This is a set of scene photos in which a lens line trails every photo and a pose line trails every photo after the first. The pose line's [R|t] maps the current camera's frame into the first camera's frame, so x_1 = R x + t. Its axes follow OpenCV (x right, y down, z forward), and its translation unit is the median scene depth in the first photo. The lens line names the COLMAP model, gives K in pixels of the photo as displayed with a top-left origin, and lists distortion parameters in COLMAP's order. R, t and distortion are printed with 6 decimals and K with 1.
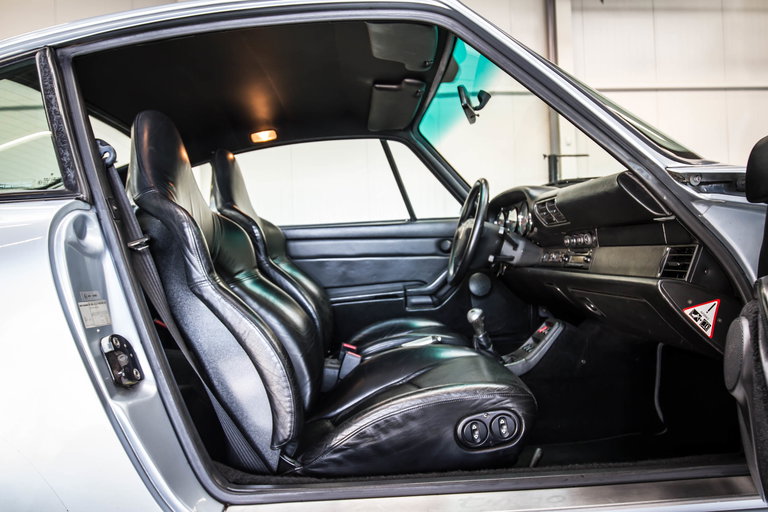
lens RADIAL K [[568.1, 0, 369.3], [0, 568.1, 234.1], [0, 0, 1]] dist [-0.029347, -0.004932]
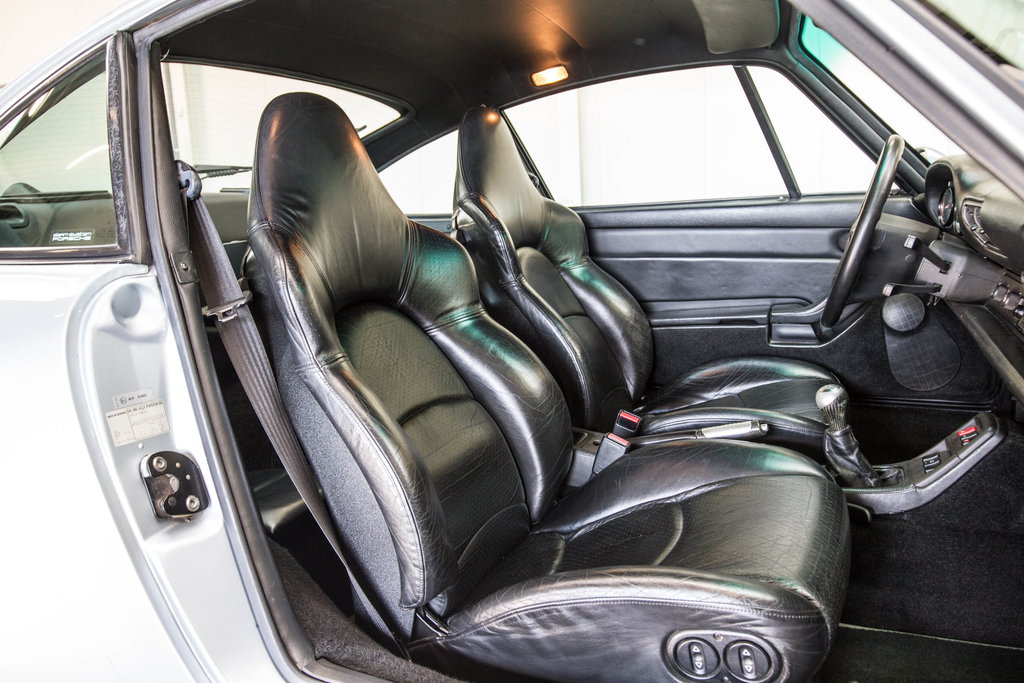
lens RADIAL K [[757.5, 0, 492.4], [0, 757.5, 312.3], [0, 0, 1]] dist [-0.029347, -0.004932]
pose [[0.901003, 0.056702, -0.430090, 0.201050], [0.030862, 0.980531, 0.193923, -0.100962], [0.432713, -0.187999, 0.881712, 0.189253]]
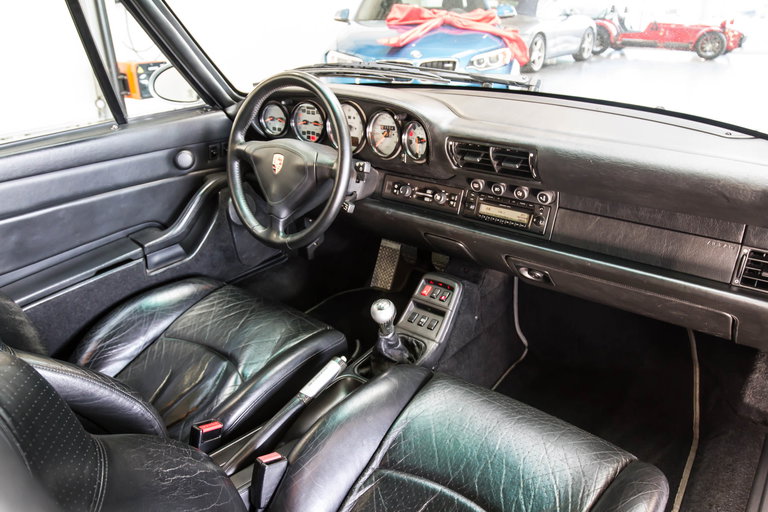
lens RADIAL K [[568.1, 0, 369.3], [0, 568.1, 234.1], [0, 0, 1]] dist [-0.029347, -0.004932]
pose [[0.644058, -0.276878, 0.713111, -0.294728], [-0.015506, 0.927284, 0.374038, -0.204338], [-0.764819, -0.251960, 0.592932, 0.620531]]
